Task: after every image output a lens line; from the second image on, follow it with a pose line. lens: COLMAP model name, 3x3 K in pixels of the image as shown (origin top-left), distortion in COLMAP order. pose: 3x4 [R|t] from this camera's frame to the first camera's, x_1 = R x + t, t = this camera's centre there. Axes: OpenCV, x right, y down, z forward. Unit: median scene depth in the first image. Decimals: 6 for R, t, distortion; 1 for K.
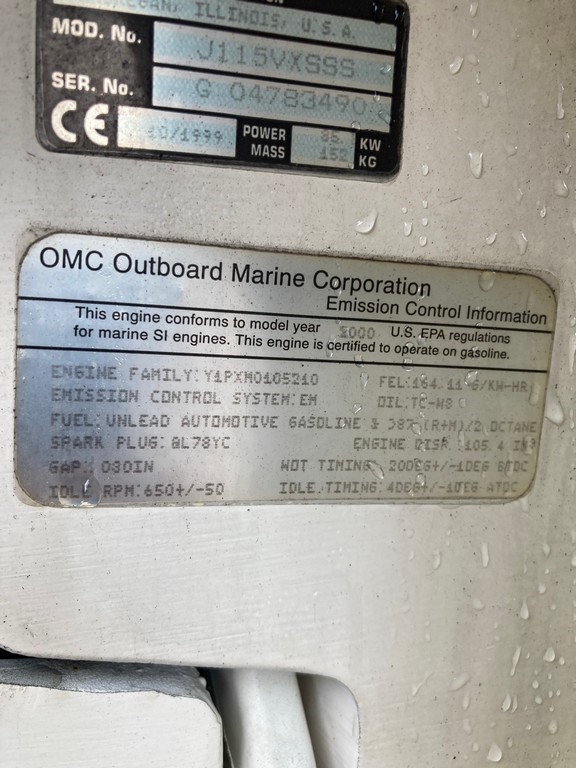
lens RADIAL K [[650.1, 0, 288.1], [0, 650.1, 371.7], [0, 0, 1]] dist [0.027130, -0.075932]
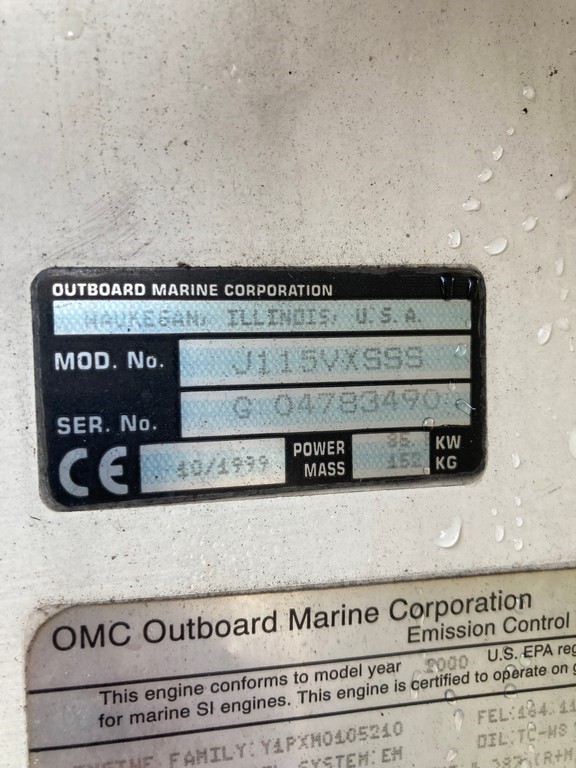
lens RADIAL K [[650.1, 0, 288.1], [0, 650.1, 371.7], [0, 0, 1]] dist [0.027130, -0.075932]
pose [[0.997369, -0.065410, -0.031245, -0.043082], [0.063370, 0.996042, -0.062332, -0.412085], [0.035199, 0.060188, 0.997566, 0.183180]]
